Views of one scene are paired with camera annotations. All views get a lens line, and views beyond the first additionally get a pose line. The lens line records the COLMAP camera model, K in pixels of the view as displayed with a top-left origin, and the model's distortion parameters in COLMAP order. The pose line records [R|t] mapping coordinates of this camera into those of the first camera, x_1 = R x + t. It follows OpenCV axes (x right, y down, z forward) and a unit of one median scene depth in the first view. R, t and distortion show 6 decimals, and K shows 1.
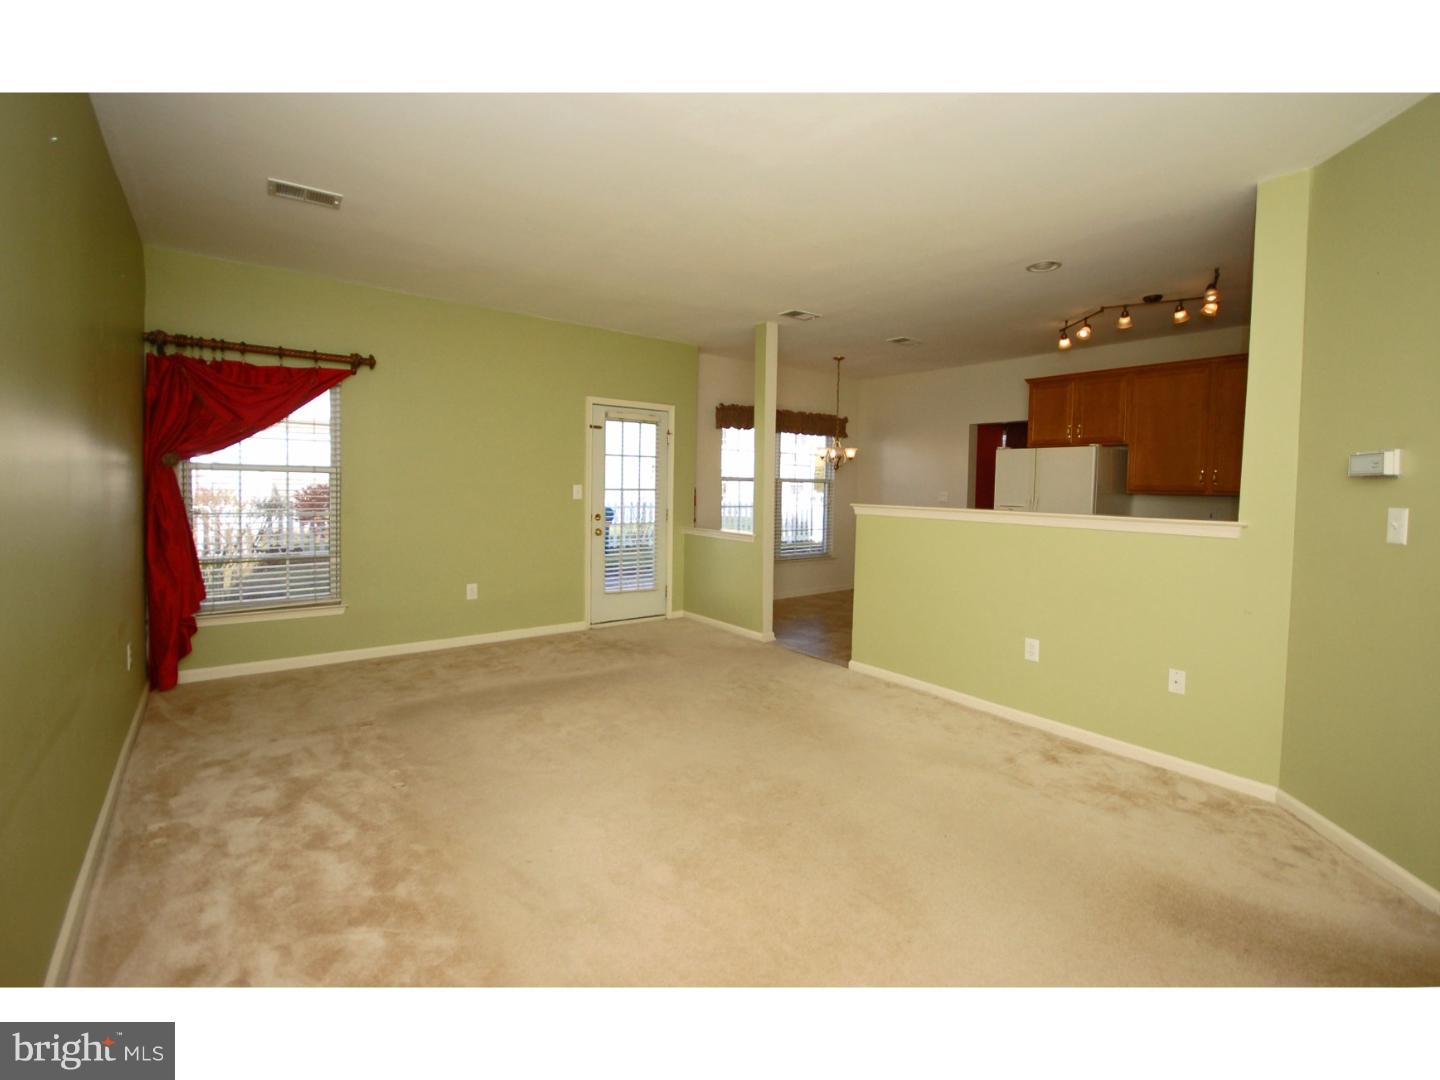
lens RADIAL K [[645.9, 0, 720.0], [0, 645.9, 540.0], [0, 0, 1]] dist [-0.000066, -0.000151]
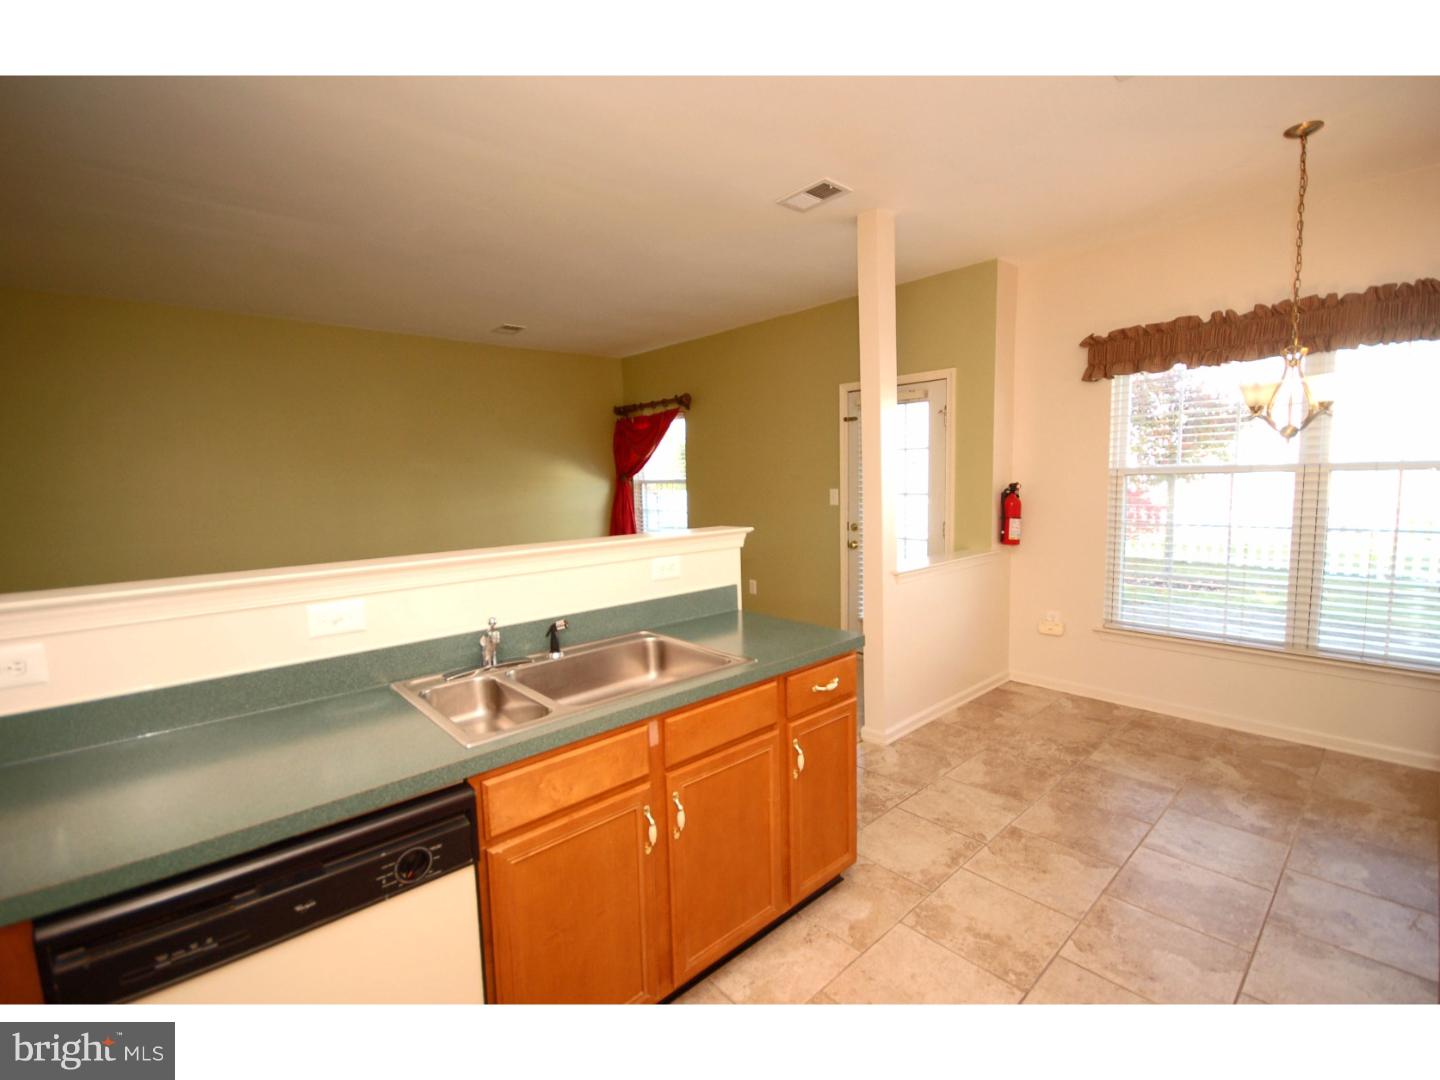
lens RADIAL K [[645.9, 0, 720.0], [0, 645.9, 540.0], [0, 0, 1]] dist [-0.000066, -0.000151]
pose [[0.082099, 0.077188, -0.993631, 0.632944], [-0.060456, 0.995546, 0.072342, -0.070277], [0.994789, 0.054131, 0.086400, 0.772666]]
